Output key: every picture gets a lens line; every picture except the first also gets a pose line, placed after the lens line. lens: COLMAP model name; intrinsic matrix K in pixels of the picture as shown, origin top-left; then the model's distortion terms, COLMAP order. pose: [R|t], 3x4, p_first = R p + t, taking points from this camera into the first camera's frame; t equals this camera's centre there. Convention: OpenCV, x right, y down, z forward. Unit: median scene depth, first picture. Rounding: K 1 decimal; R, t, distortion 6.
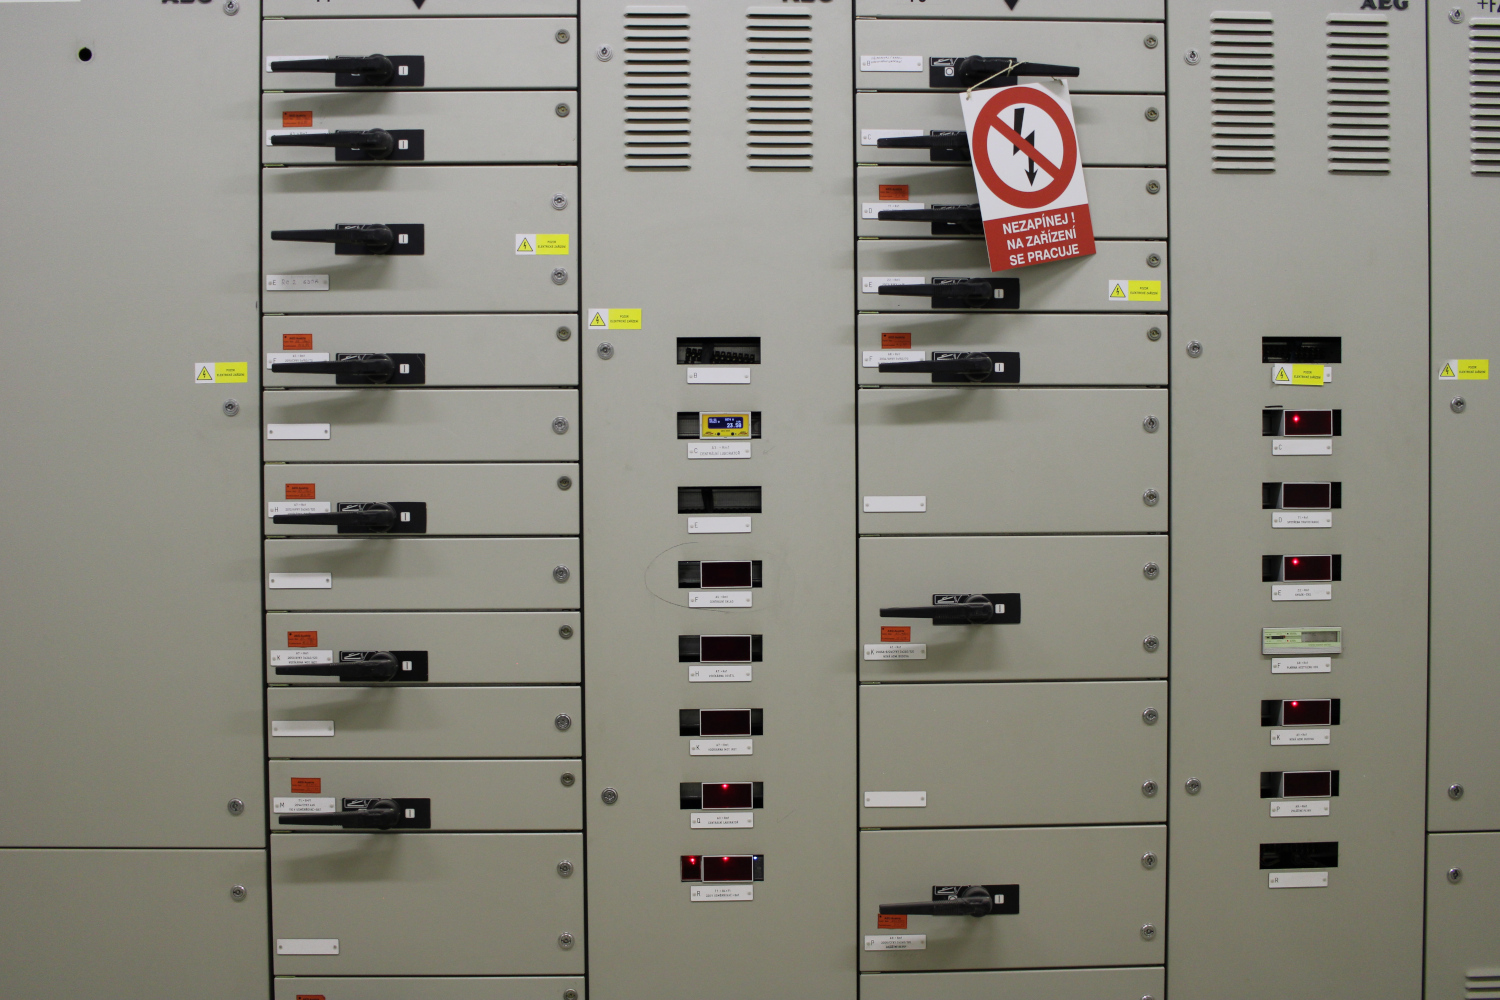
lens RADIAL K [[1568.5, 0, 788.9], [0, 1568.5, 472.2], [0, 0, 1]] dist [-0.076109, 0.000000]
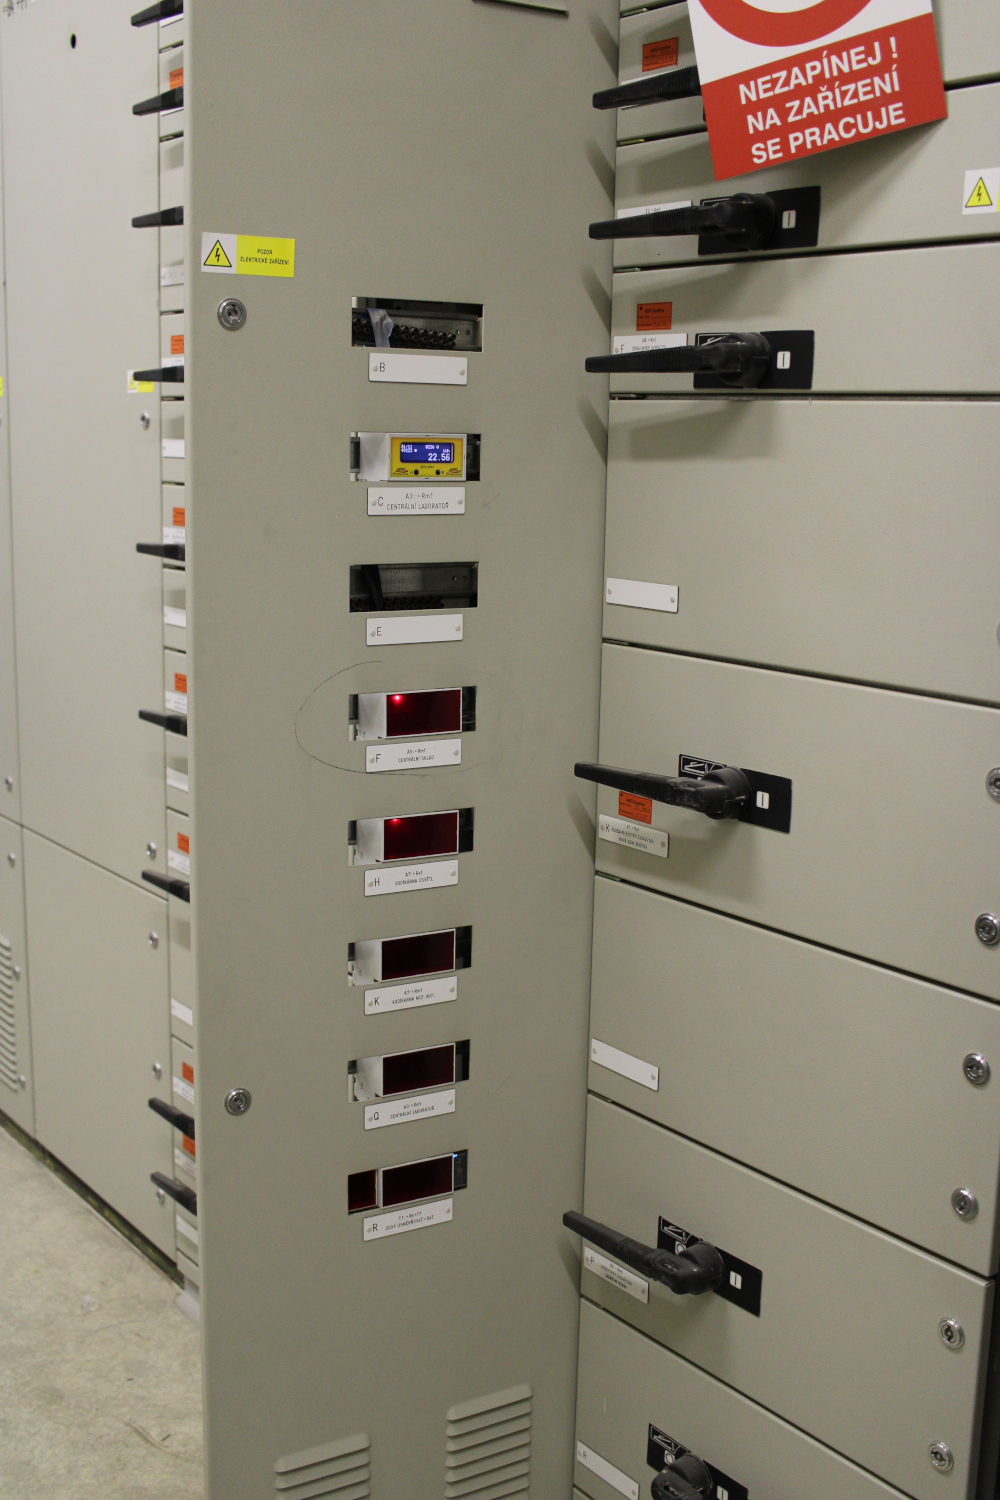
lens RADIAL K [[1668.4, 0, 491.9], [0, 1668.4, 742.1], [0, 0, 1]] dist [-0.083351, 0.000000]
pose [[0.578304, 0.165426, -0.798873, 0.557005], [-0.036603, 0.983501, 0.177161, -0.035392], [0.815000, -0.073211, 0.574818, 0.587542]]
